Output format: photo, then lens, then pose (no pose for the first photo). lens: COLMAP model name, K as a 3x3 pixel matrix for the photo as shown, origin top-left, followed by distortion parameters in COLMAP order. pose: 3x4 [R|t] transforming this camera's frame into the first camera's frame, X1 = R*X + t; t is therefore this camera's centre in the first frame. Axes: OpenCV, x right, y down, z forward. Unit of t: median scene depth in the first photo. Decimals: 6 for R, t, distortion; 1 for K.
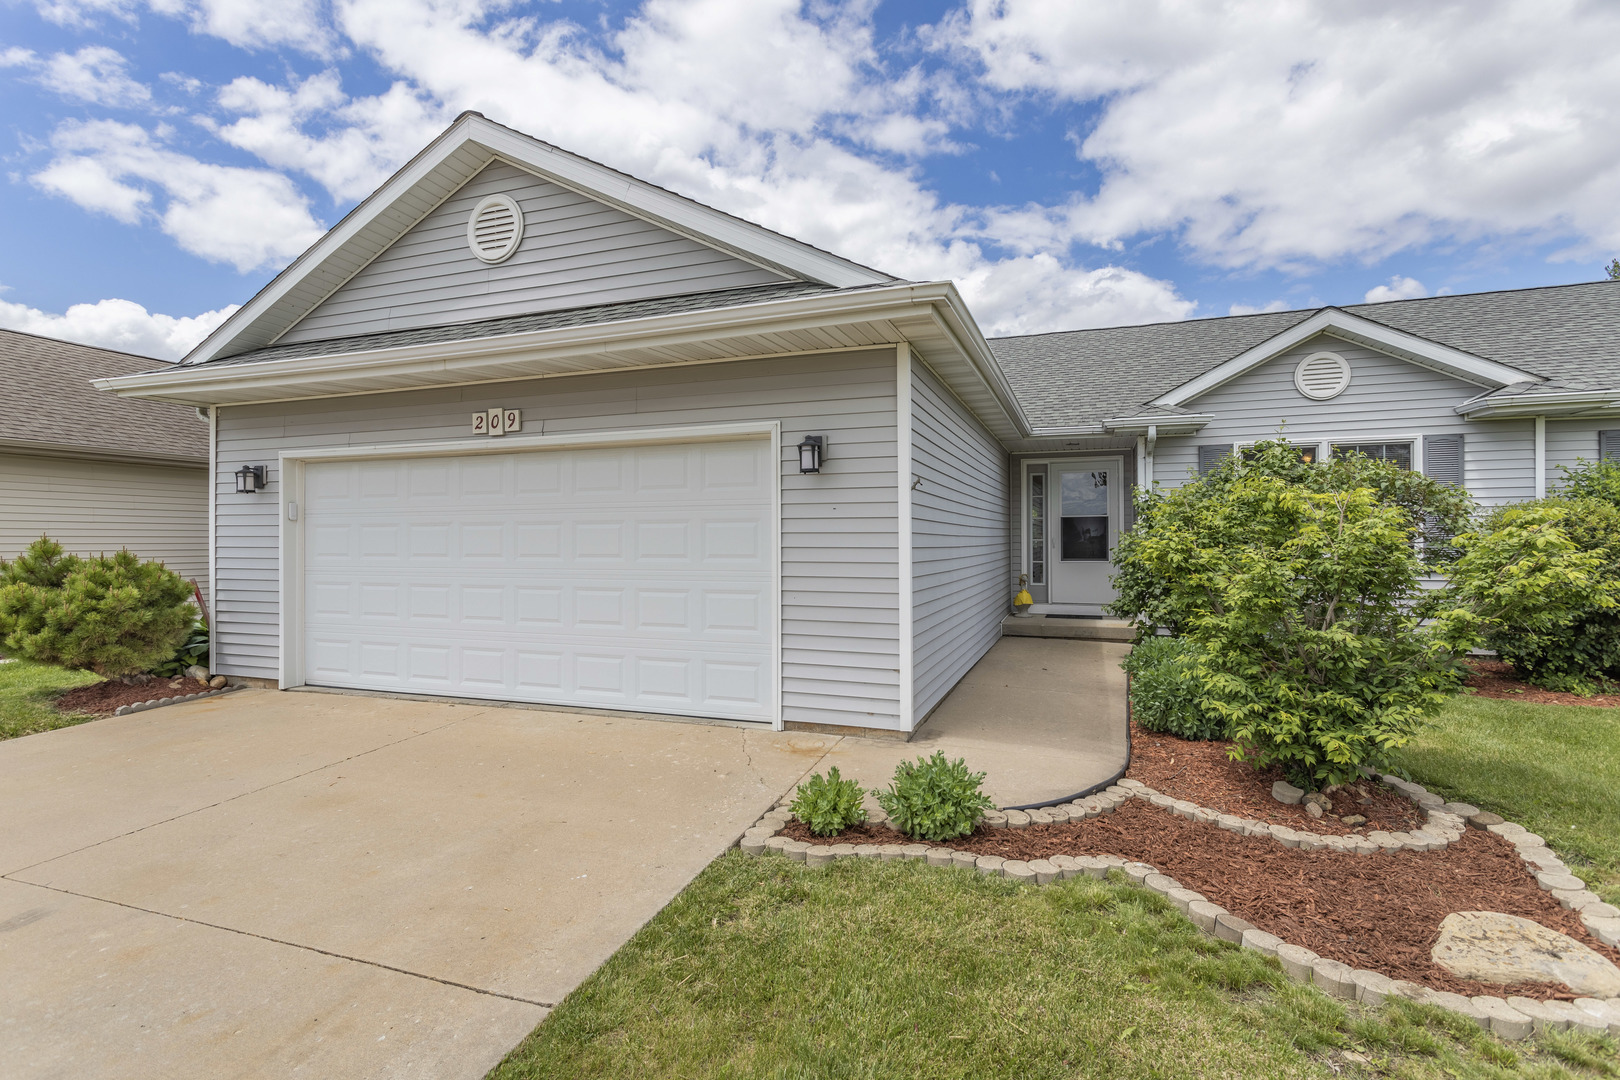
lens RADIAL K [[767.5, 0, 806.9], [0, 767.5, 543.2], [0, 0, 1]] dist [0.011323, 0.000331]
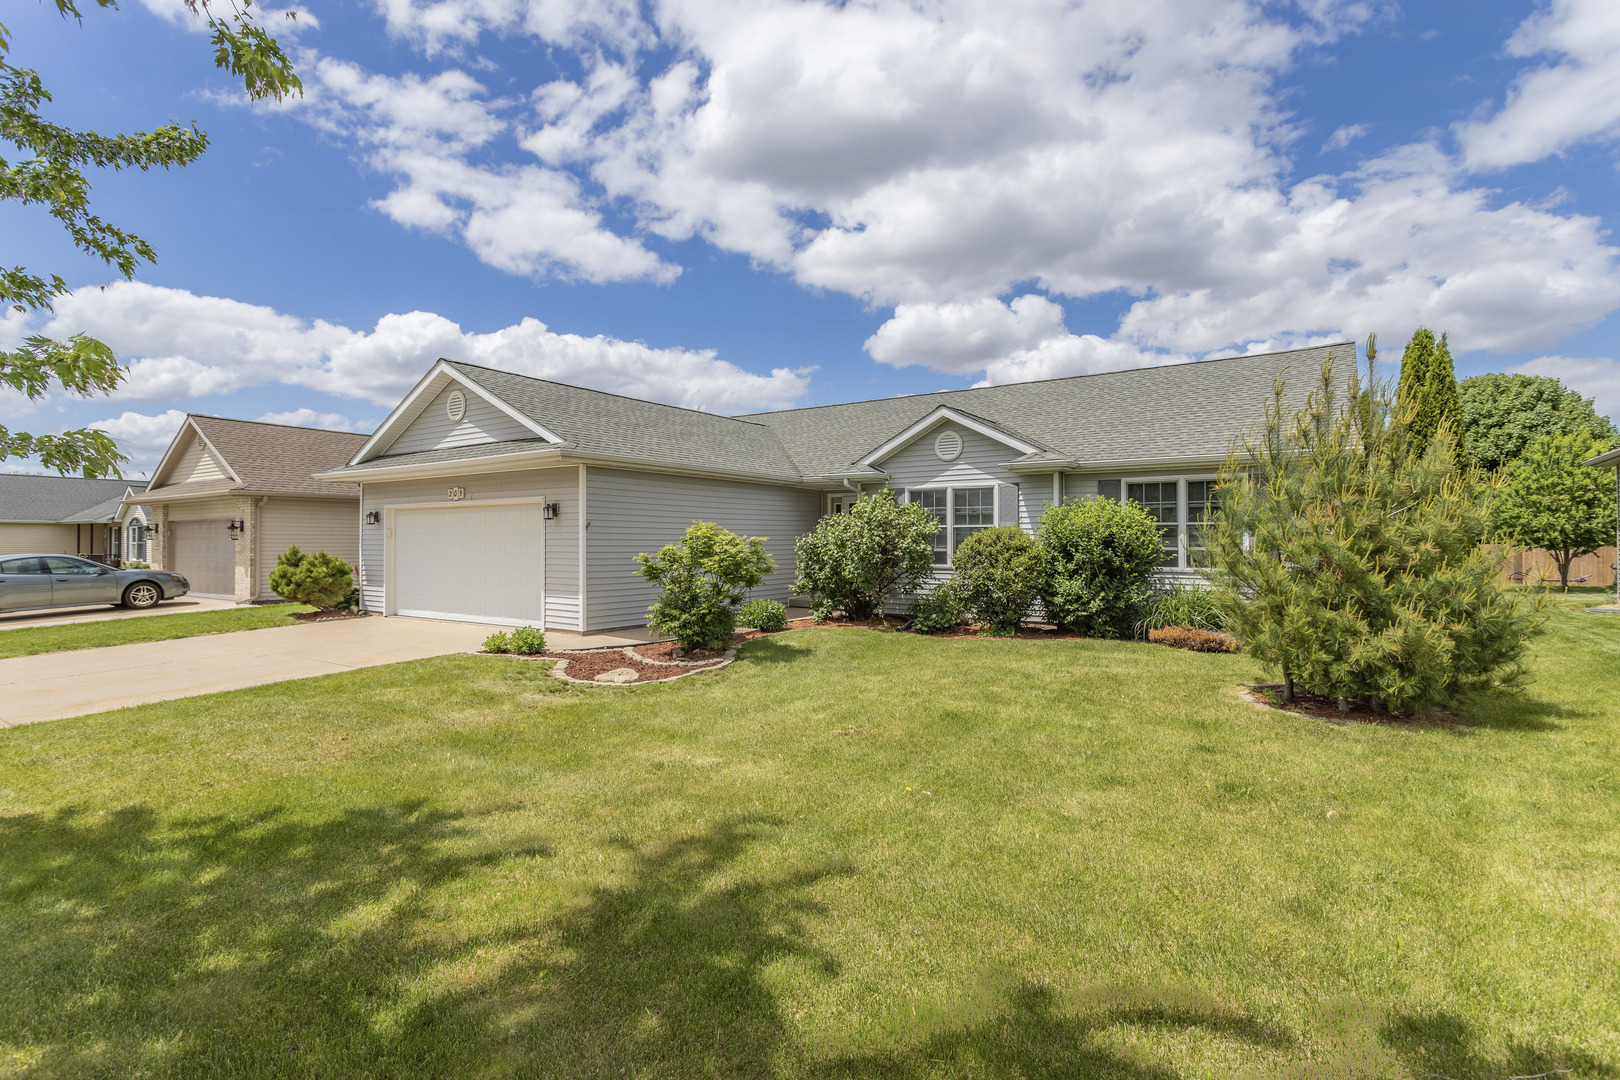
lens RADIAL K [[707.1, 0, 804.1], [0, 707.1, 541.7], [0, 0, 1]] dist [-0.002814, -0.000114]
pose [[0.976251, 0.001814, -0.216633, 0.883173], [-0.002201, 0.999996, -0.001544, -0.016836], [0.216630, 0.001984, 0.976252, -0.663315]]
